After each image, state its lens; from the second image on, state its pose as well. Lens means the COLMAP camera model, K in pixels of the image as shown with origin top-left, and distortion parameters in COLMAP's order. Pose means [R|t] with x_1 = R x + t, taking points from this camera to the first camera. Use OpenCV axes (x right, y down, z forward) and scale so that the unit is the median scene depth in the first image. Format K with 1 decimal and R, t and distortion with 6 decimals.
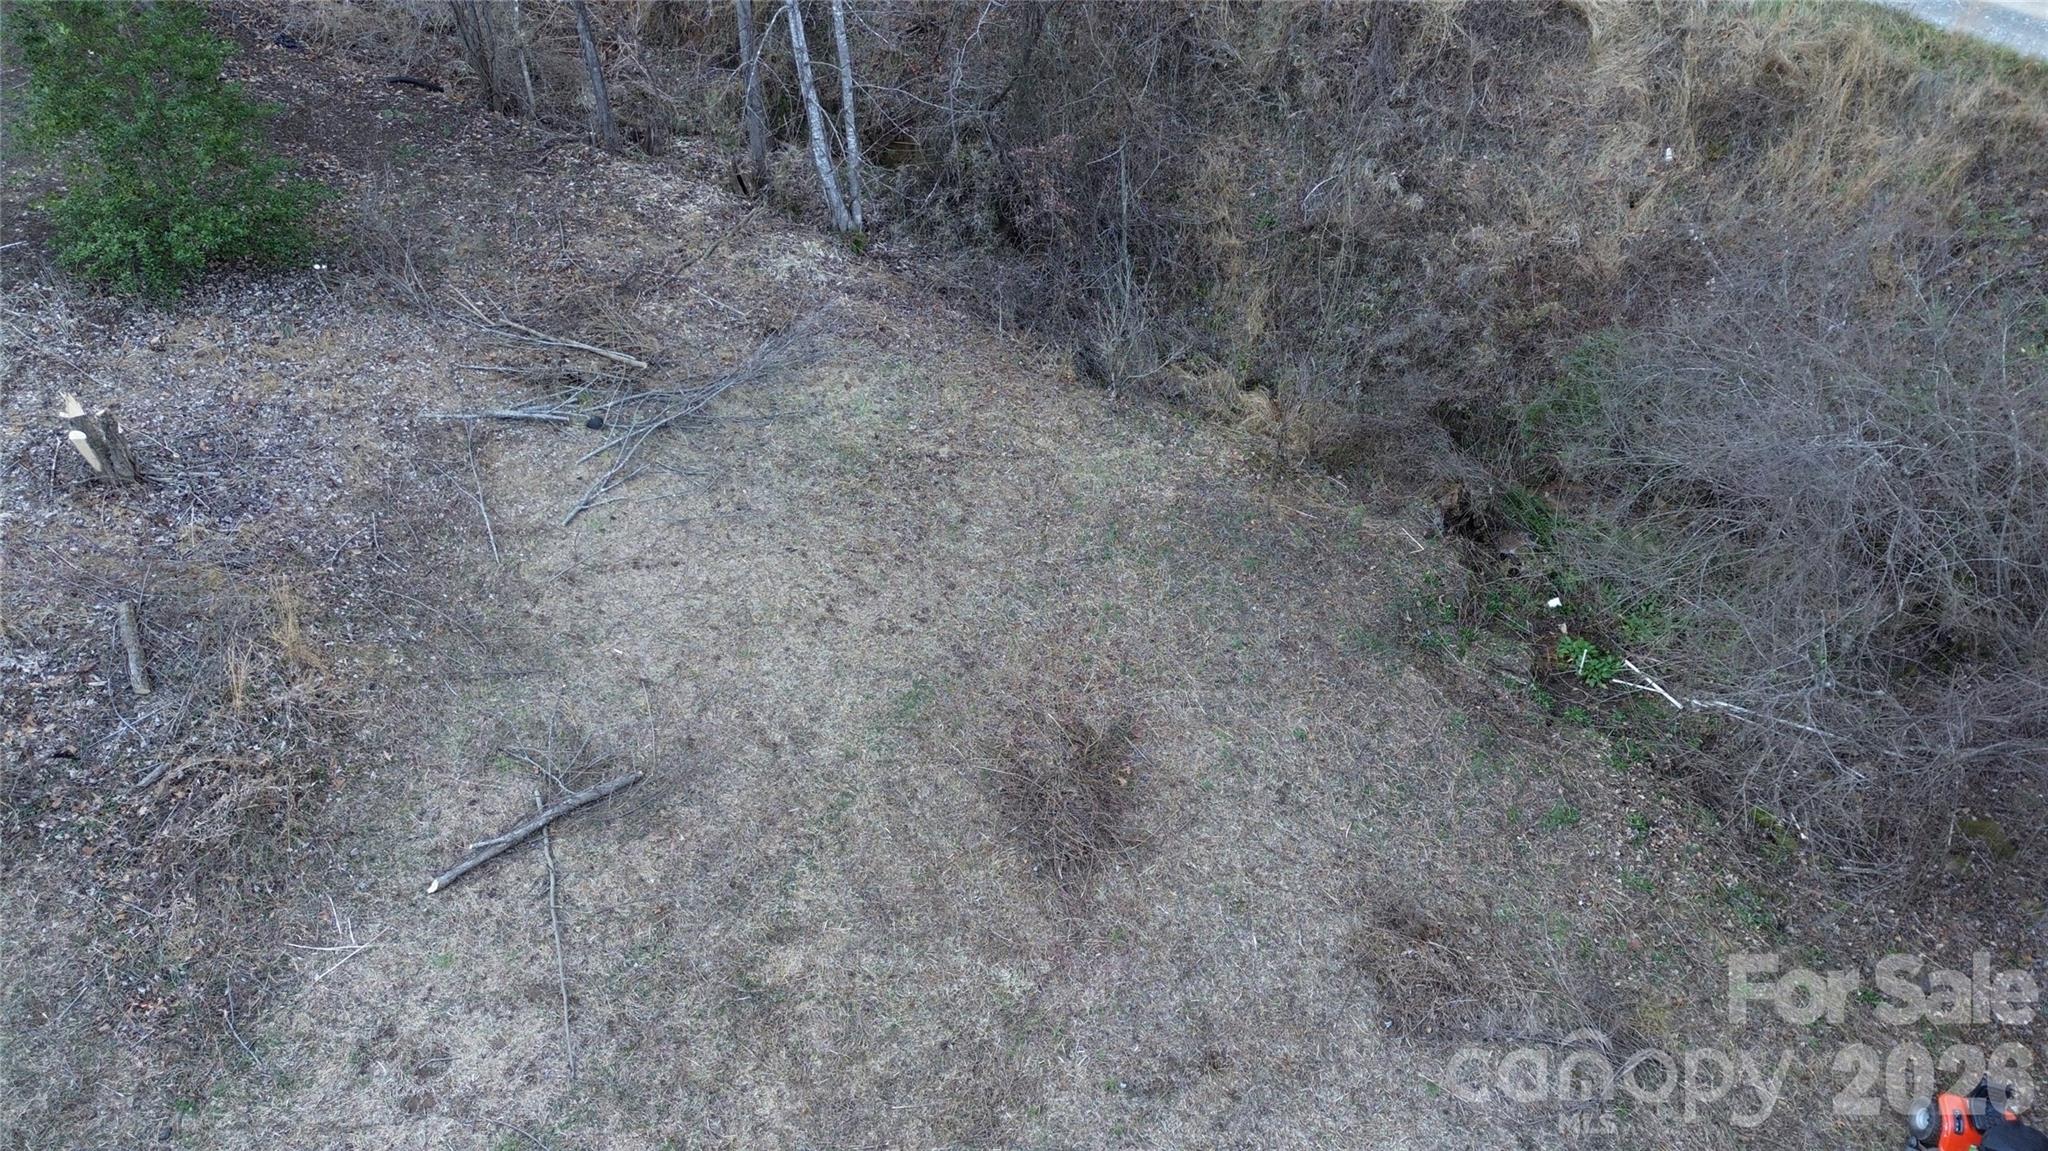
lens RADIAL K [[1434.5, 0, 1030.6], [0, 1434.5, 570.5], [0, 0, 1]] dist [0.092679, -0.083532]
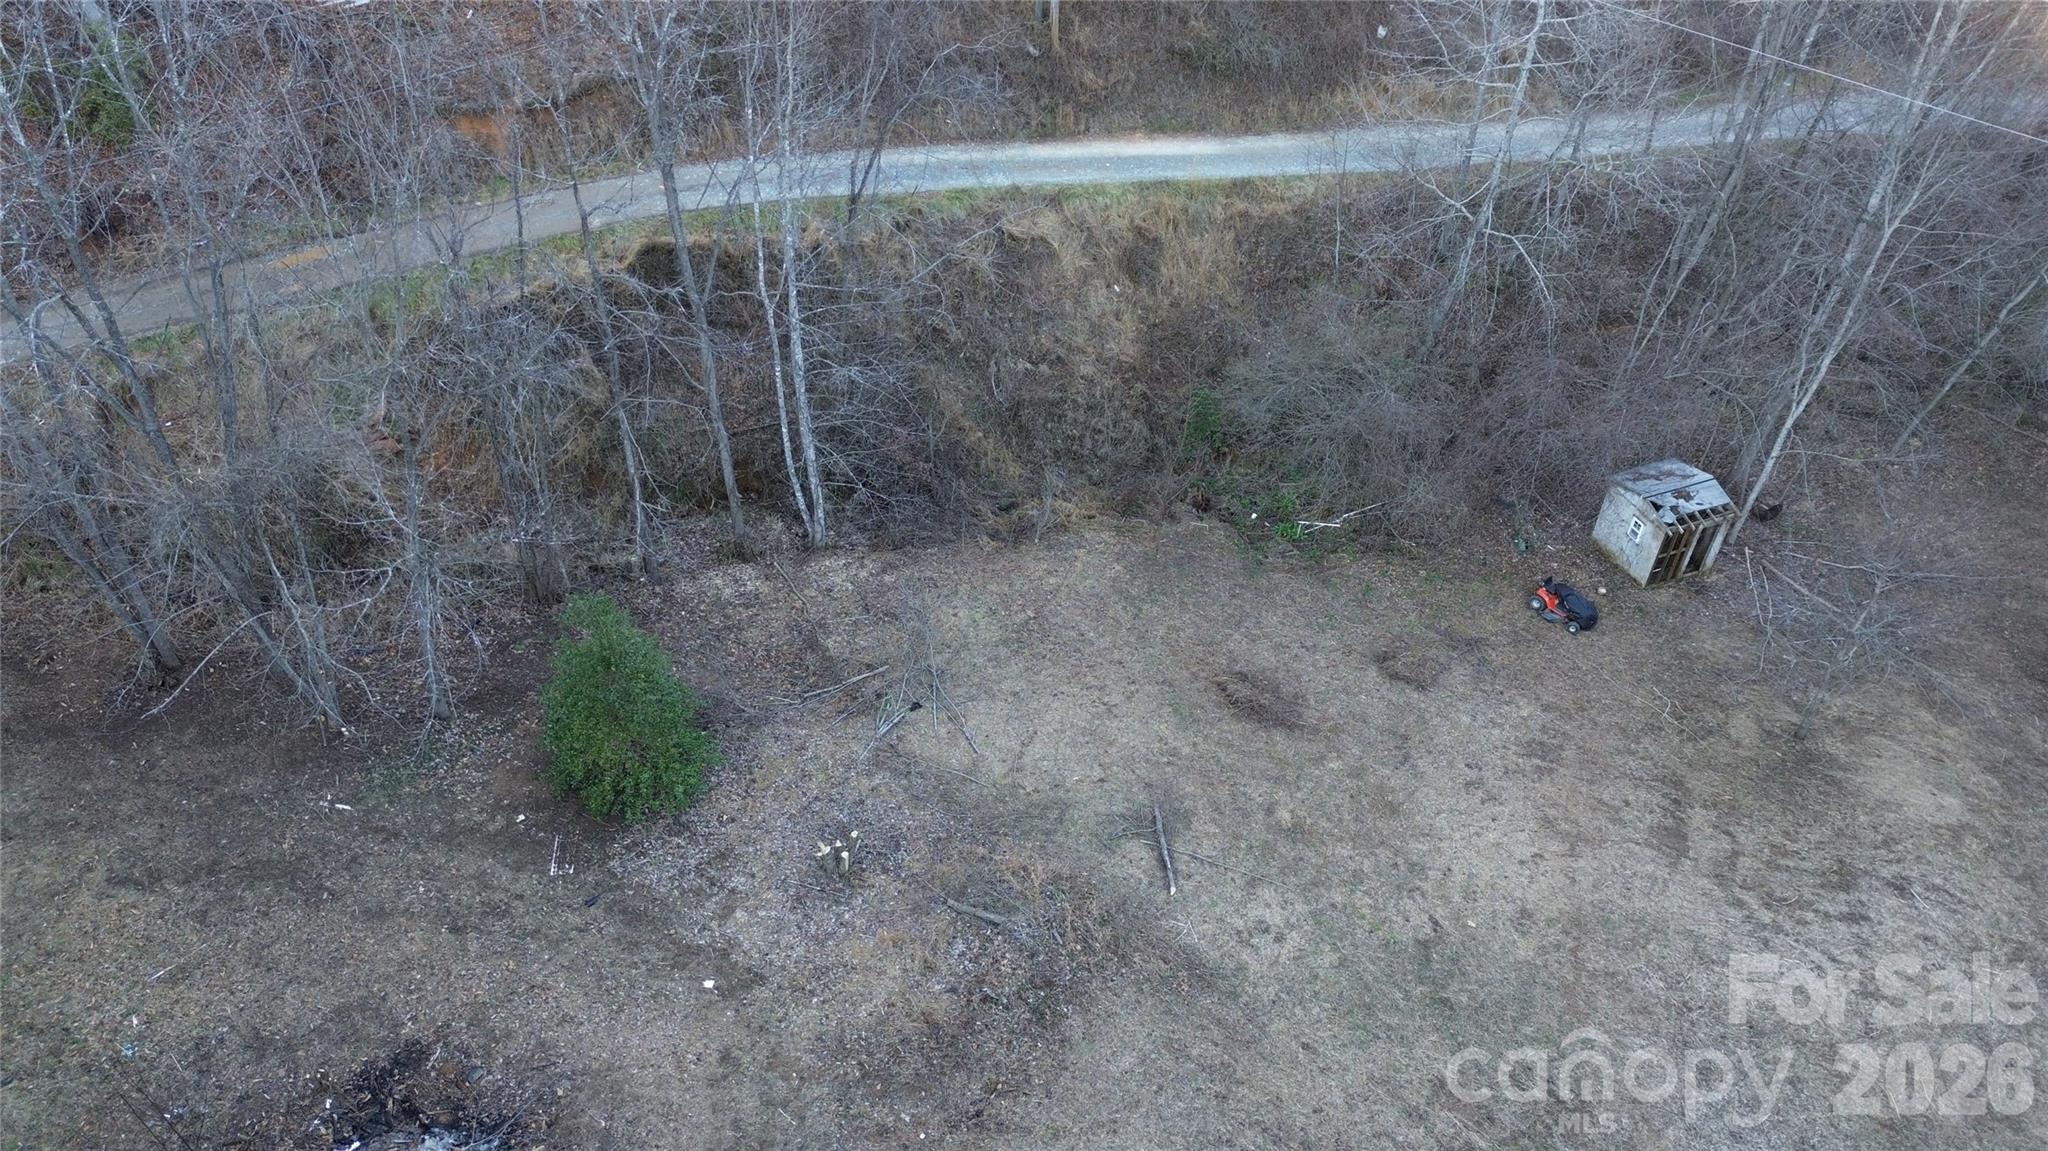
lens RADIAL K [[1434.5, 0, 1030.5], [0, 1434.5, 572.3], [0, 0, 1]] dist [0.092679, -0.083532]
pose [[0.639628, -0.519178, 0.566861, -1.129078], [0.510896, 0.838123, 0.191143, -0.505090], [-0.574336, 0.167347, 0.801332, -0.459615]]
